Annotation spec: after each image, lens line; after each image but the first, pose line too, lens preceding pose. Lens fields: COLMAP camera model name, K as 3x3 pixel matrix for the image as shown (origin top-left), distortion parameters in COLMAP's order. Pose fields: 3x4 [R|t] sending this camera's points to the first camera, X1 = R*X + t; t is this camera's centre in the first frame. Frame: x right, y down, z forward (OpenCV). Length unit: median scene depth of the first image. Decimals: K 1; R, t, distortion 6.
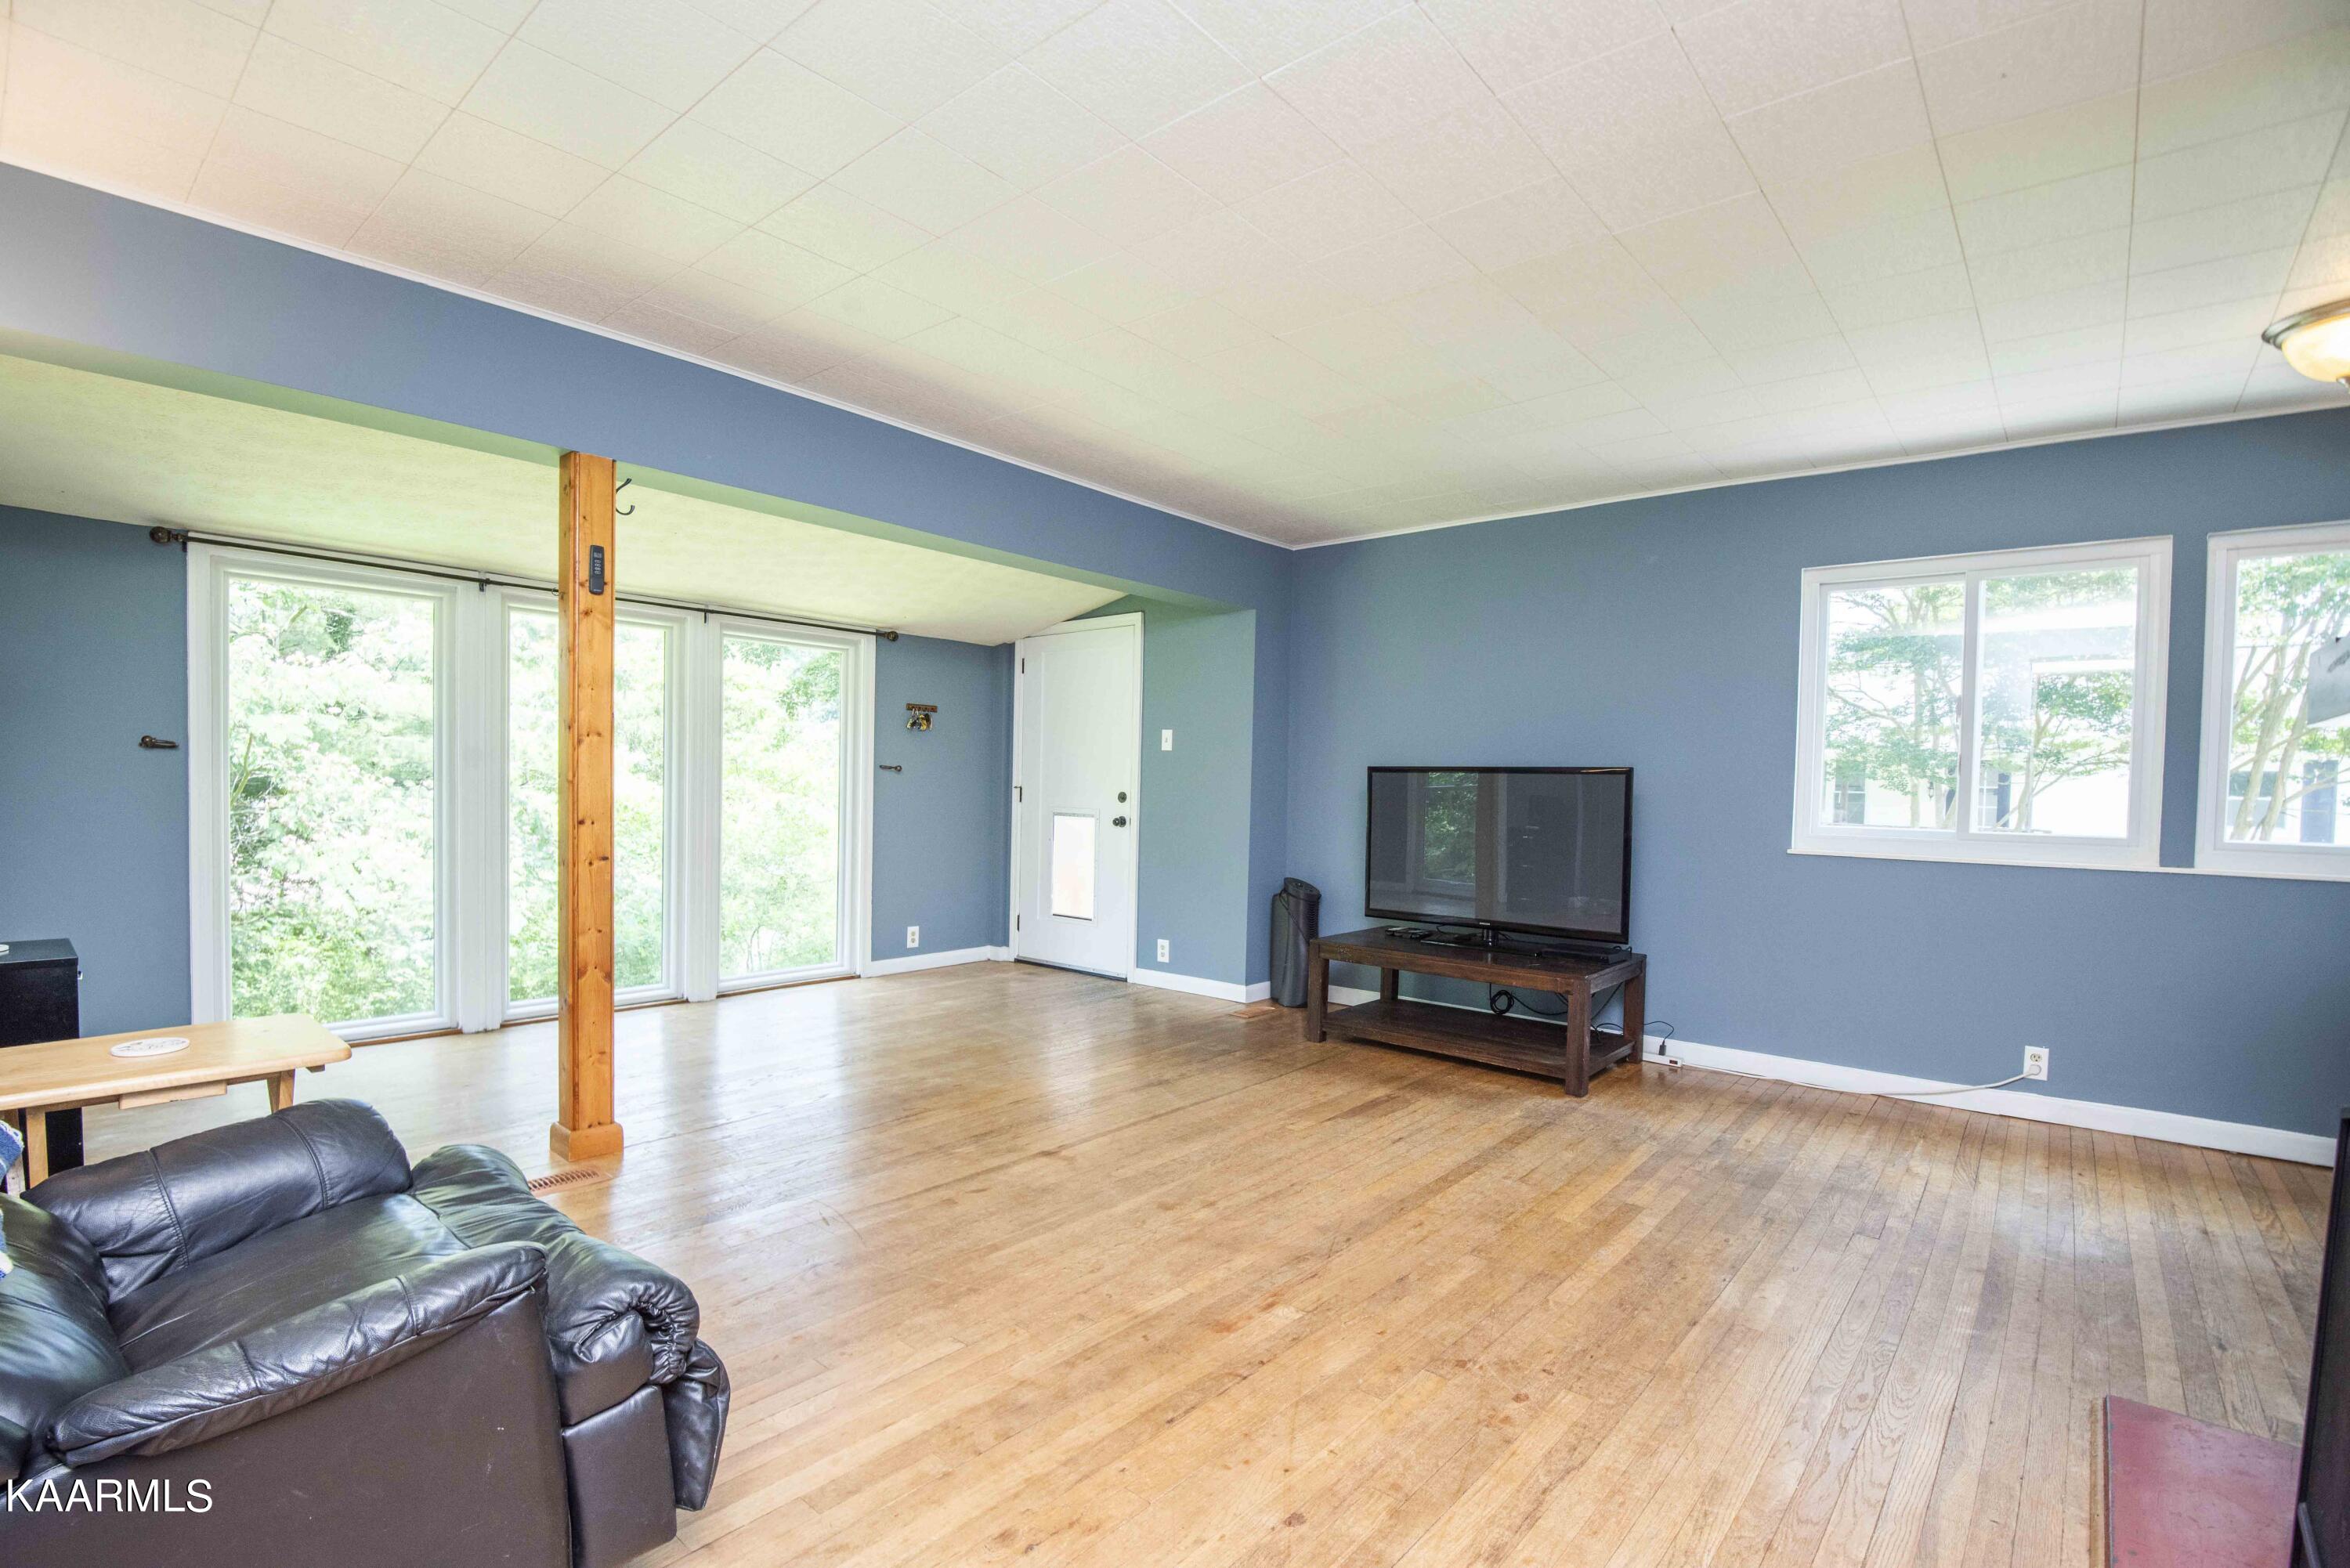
lens RADIAL K [[1083.4, 0, 1157.8], [0, 1083.4, 817.3], [0, 0, 1]] dist [-0.012314, -0.014288]
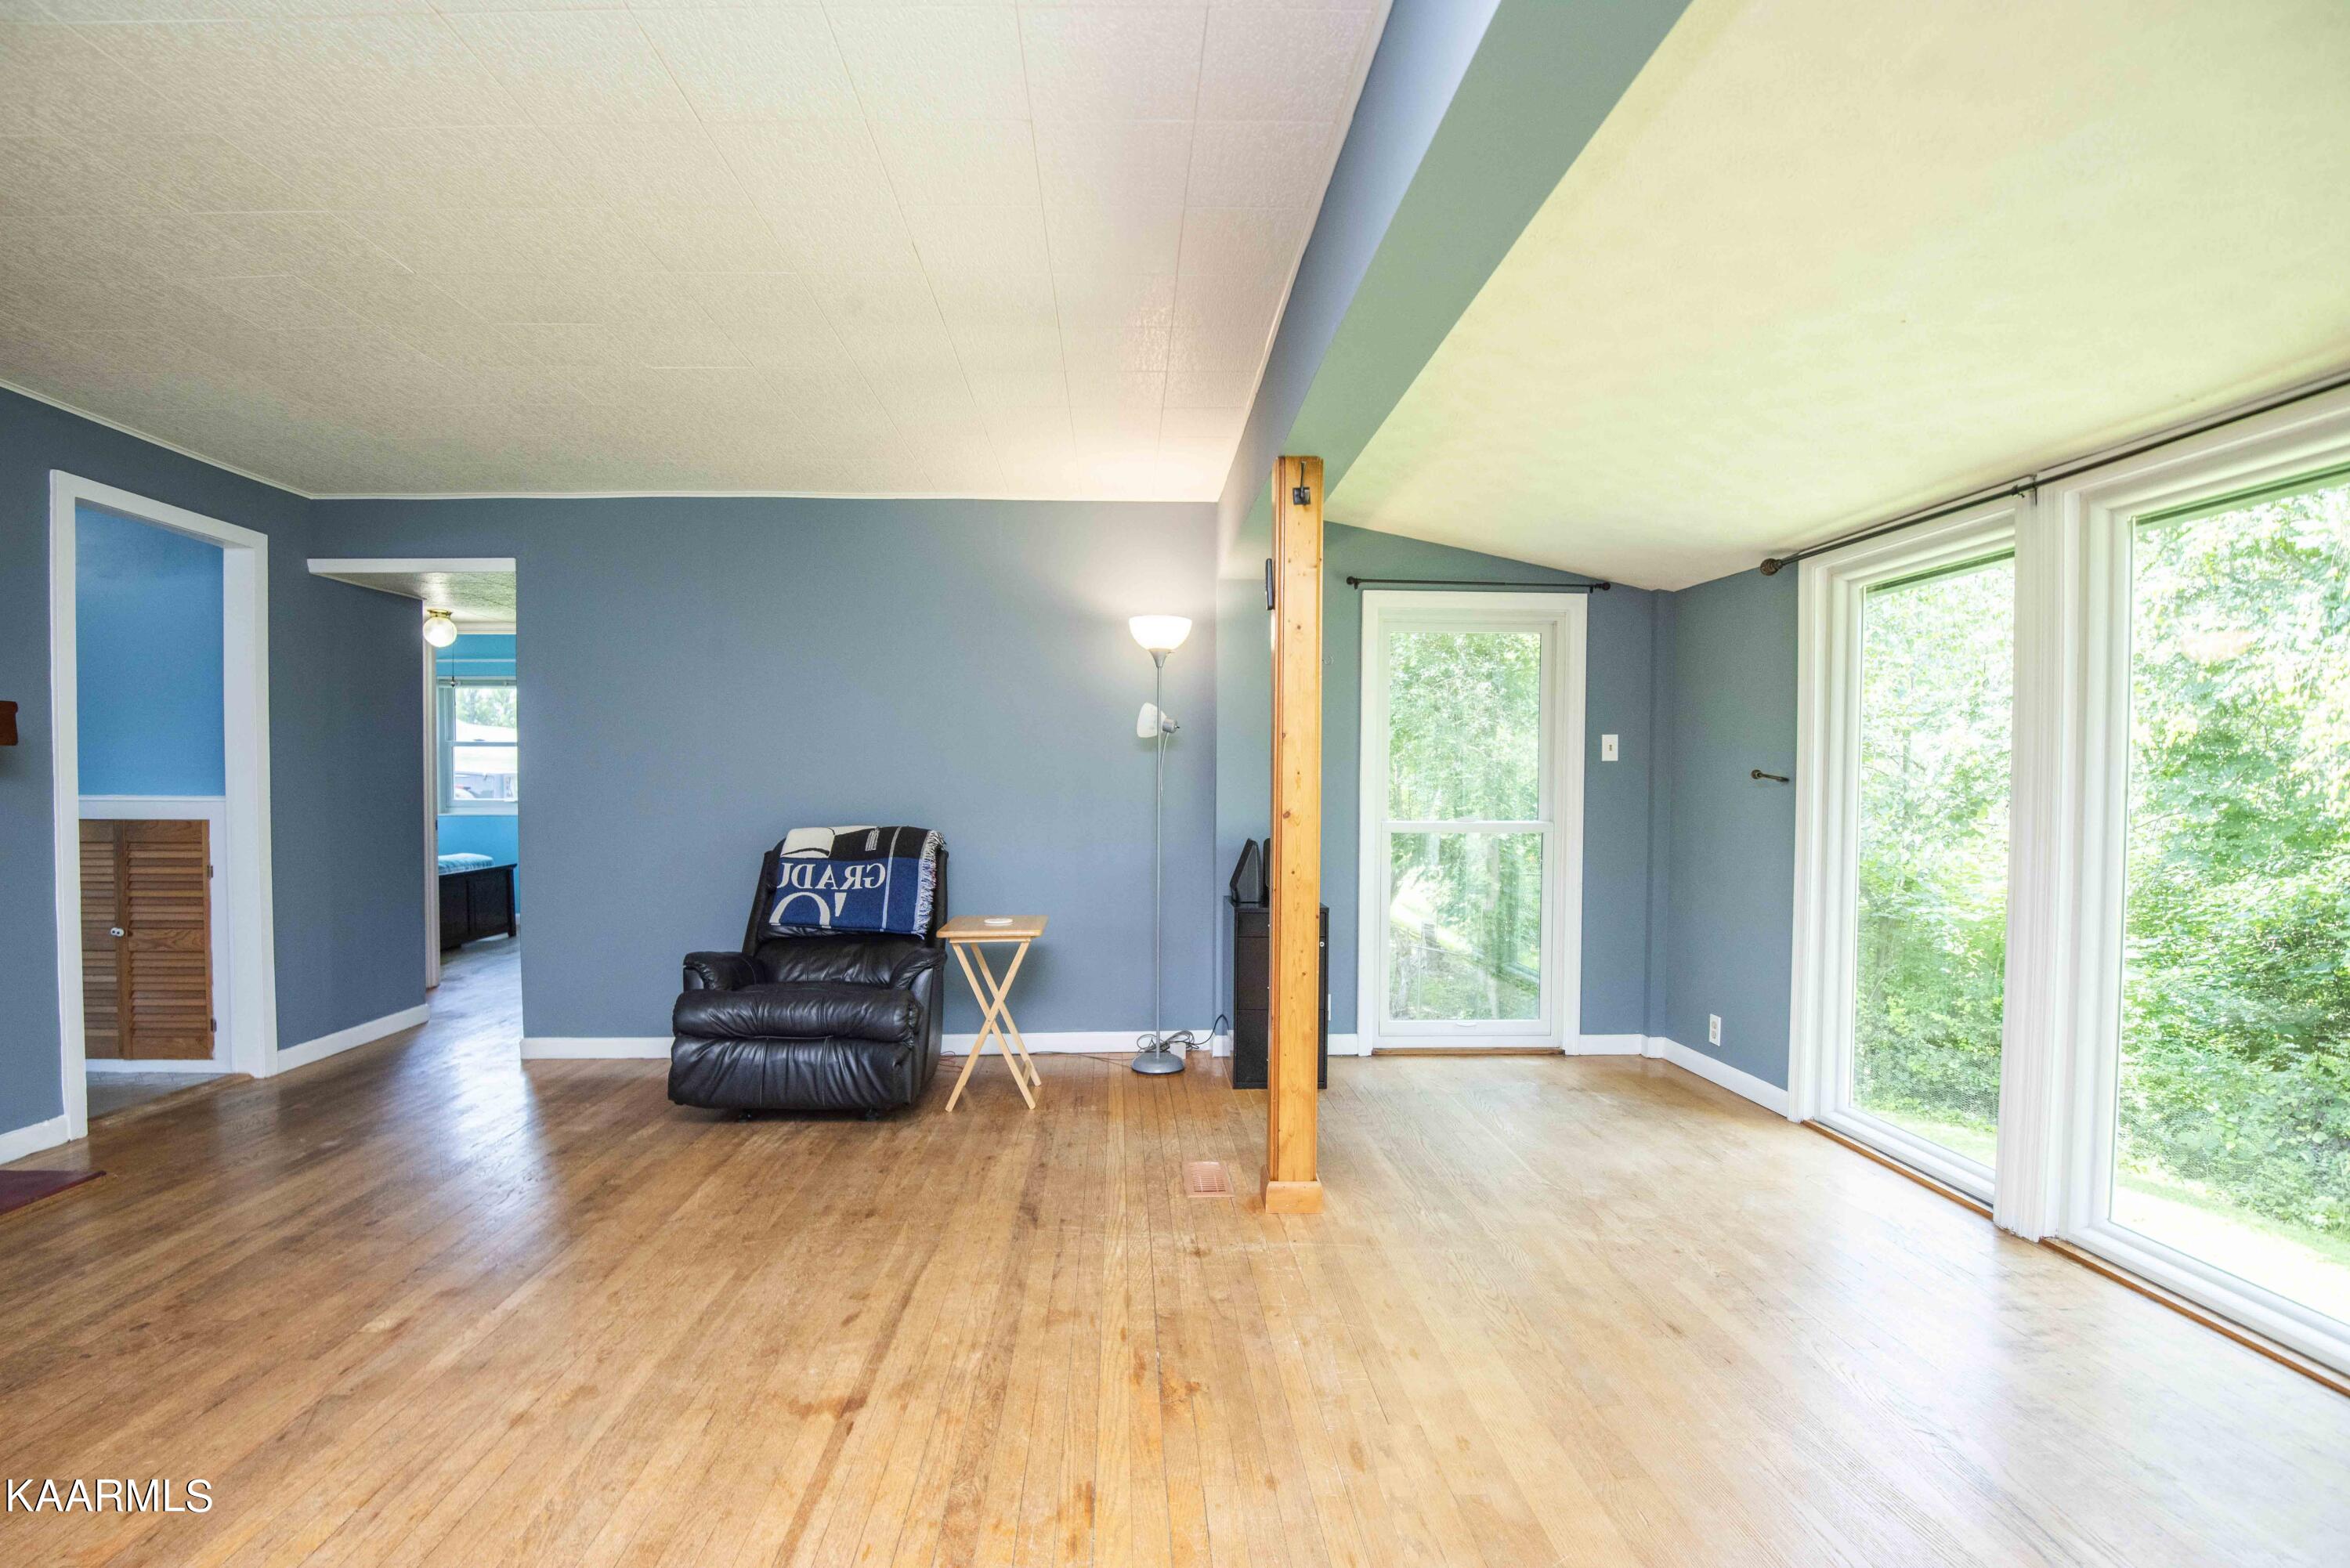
lens RADIAL K [[1083.4, 0, 1157.8], [0, 1083.4, 817.3], [0, 0, 1]] dist [-0.012314, -0.014288]
pose [[-0.729122, -0.004217, -0.684370, 0.199659], [-0.040988, 0.998455, 0.037515, -0.055999], [0.683155, 0.055405, -0.728169, 1.611841]]
